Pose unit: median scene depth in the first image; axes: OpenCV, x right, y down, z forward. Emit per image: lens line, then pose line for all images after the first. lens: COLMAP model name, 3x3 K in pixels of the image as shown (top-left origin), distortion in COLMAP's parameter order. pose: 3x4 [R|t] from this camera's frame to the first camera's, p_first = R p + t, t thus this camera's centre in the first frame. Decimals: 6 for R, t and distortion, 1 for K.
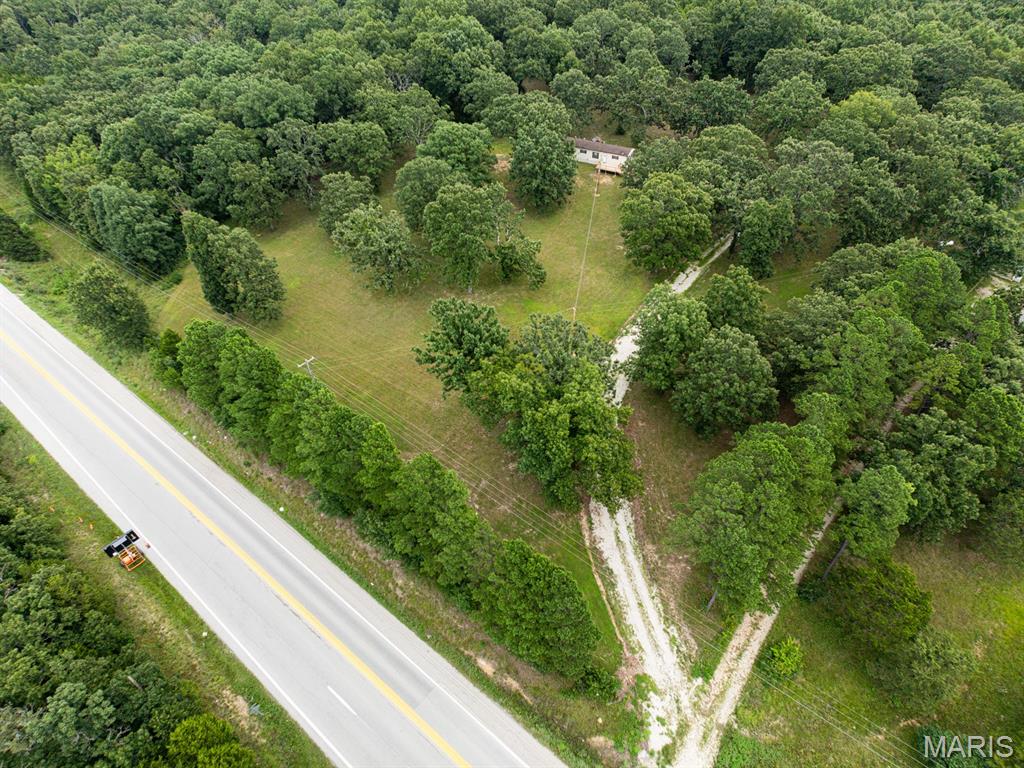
lens RADIAL K [[590.4, 0, 512.0], [0, 590.4, 384.0], [0, 0, 1]] dist [-0.000119, -0.001439]
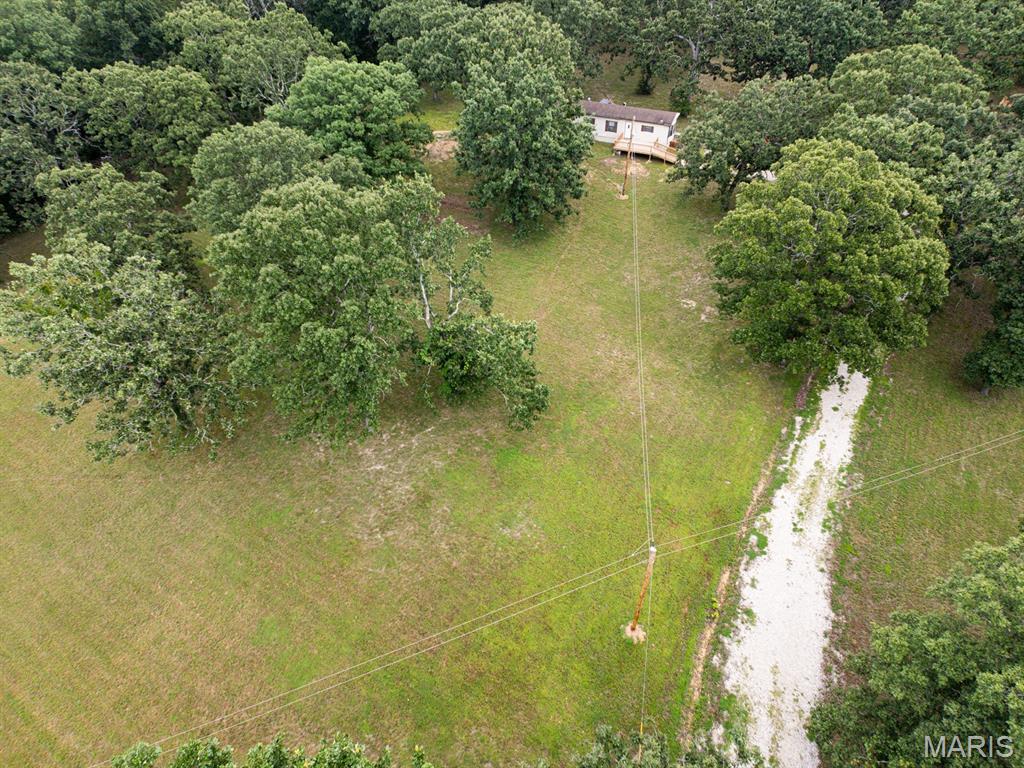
lens RADIAL K [[590.4, 0, 512.0], [0, 590.4, 384.0], [0, 0, 1]] dist [-0.000119, -0.001439]
pose [[0.998118, -0.042614, 0.044099, 0.012404], [0.042654, 0.999090, 0.000033, -0.164767], [-0.044060, 0.001848, 0.999027, 0.499758]]
